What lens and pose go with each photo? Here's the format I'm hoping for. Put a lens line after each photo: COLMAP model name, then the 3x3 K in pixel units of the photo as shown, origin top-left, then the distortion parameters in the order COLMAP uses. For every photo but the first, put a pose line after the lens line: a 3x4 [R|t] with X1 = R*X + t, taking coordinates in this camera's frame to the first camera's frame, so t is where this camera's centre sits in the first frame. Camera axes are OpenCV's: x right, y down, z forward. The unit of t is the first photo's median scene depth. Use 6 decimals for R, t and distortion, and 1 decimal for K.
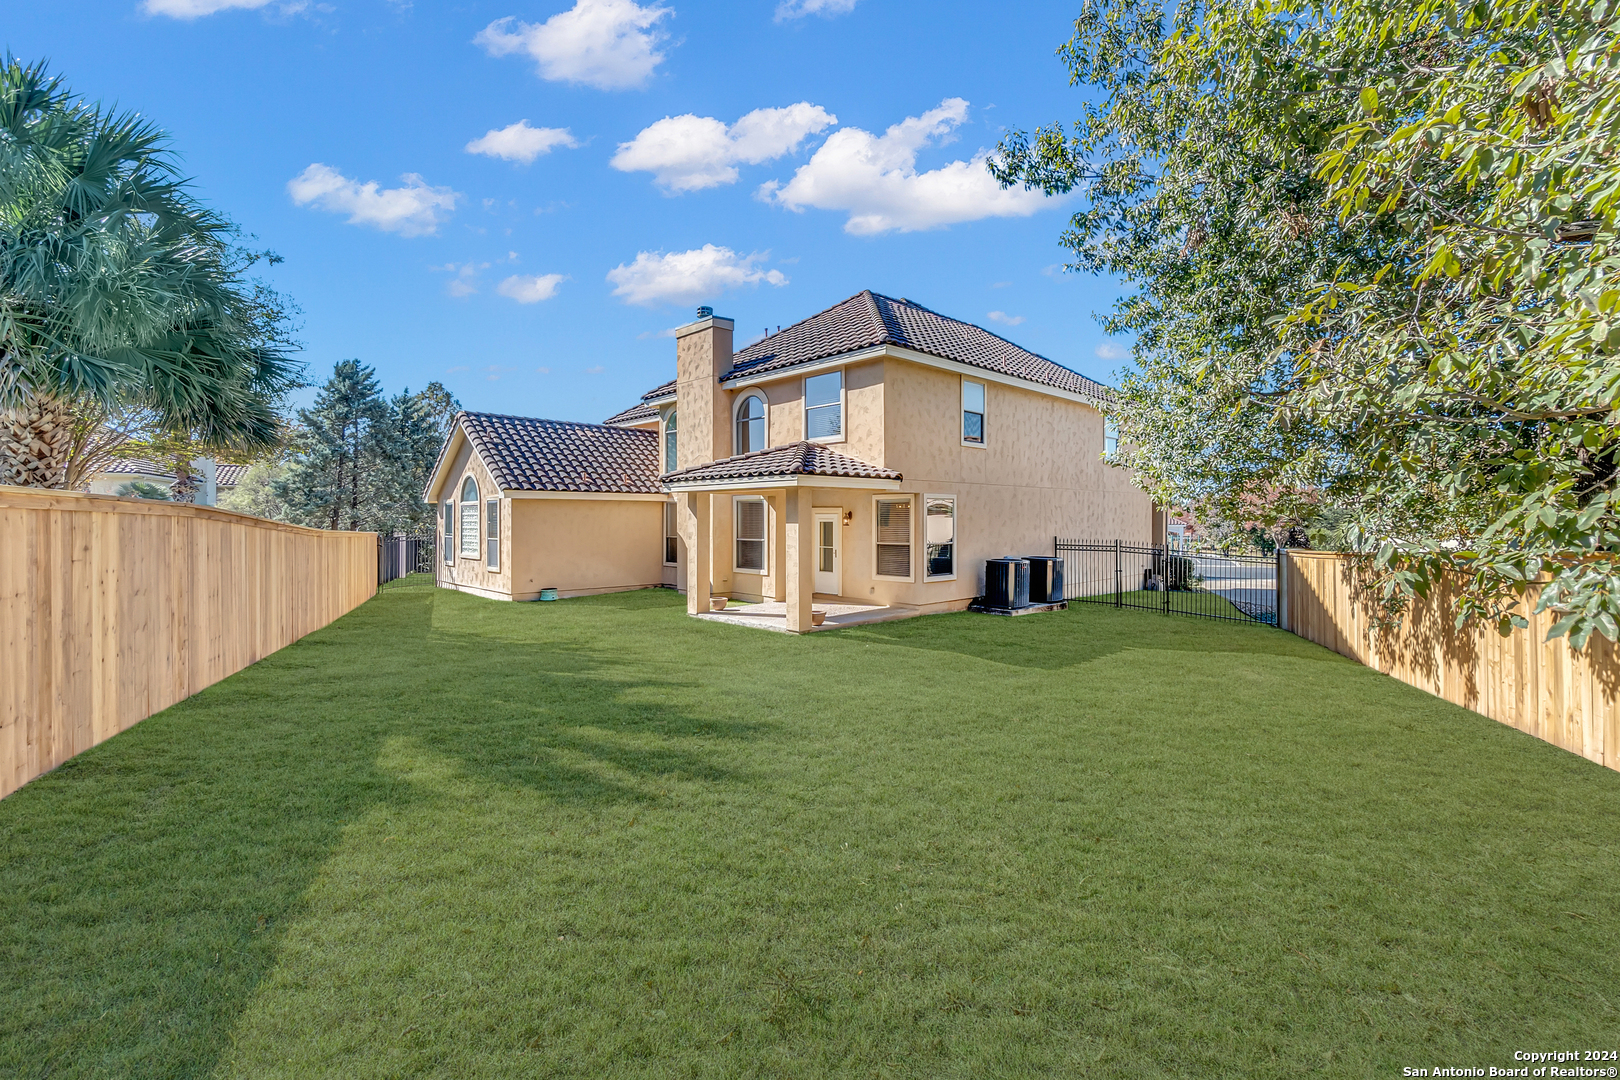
lens RADIAL K [[708.8, 0, 814.3], [0, 708.8, 541.8], [0, 0, 1]] dist [-0.002499, 0.000892]
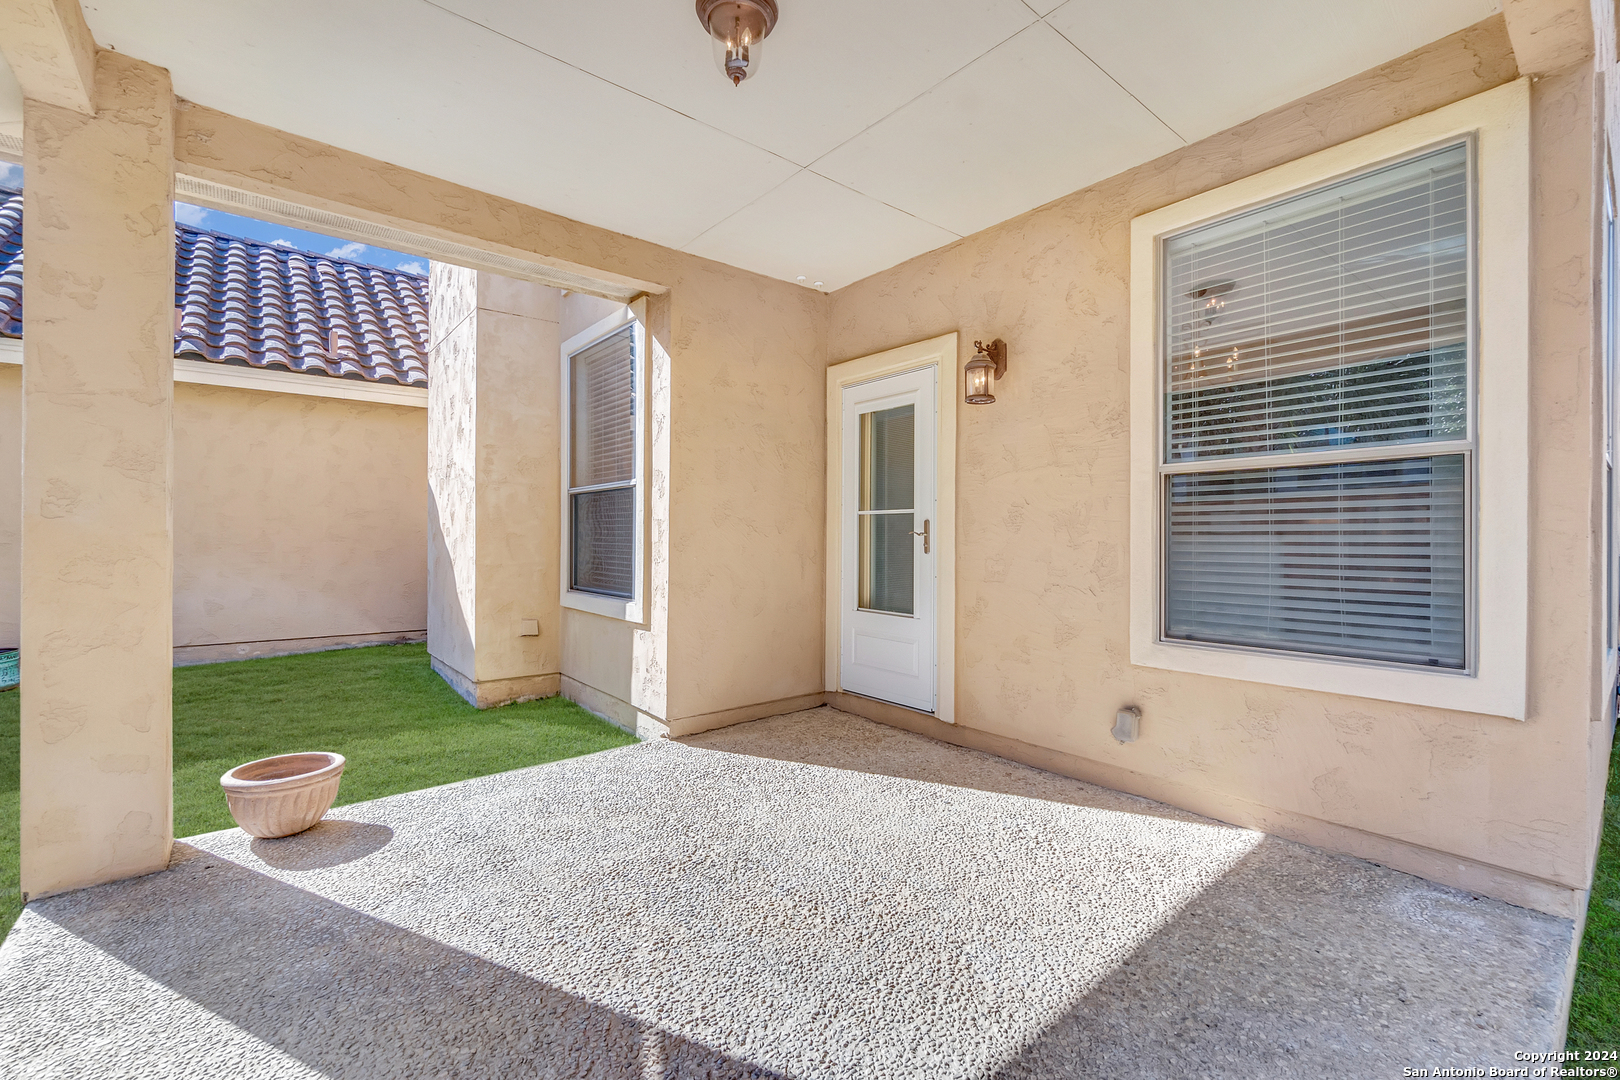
lens RADIAL K [[708.8, 0, 814.3], [0, 708.8, 541.8], [0, 0, 1]] dist [-0.002499, 0.000892]
pose [[0.997041, 0.001437, -0.076855, 0.011227], [-0.003389, 0.999675, -0.025264, 0.024531], [0.076794, 0.025450, 0.996722, 0.766882]]
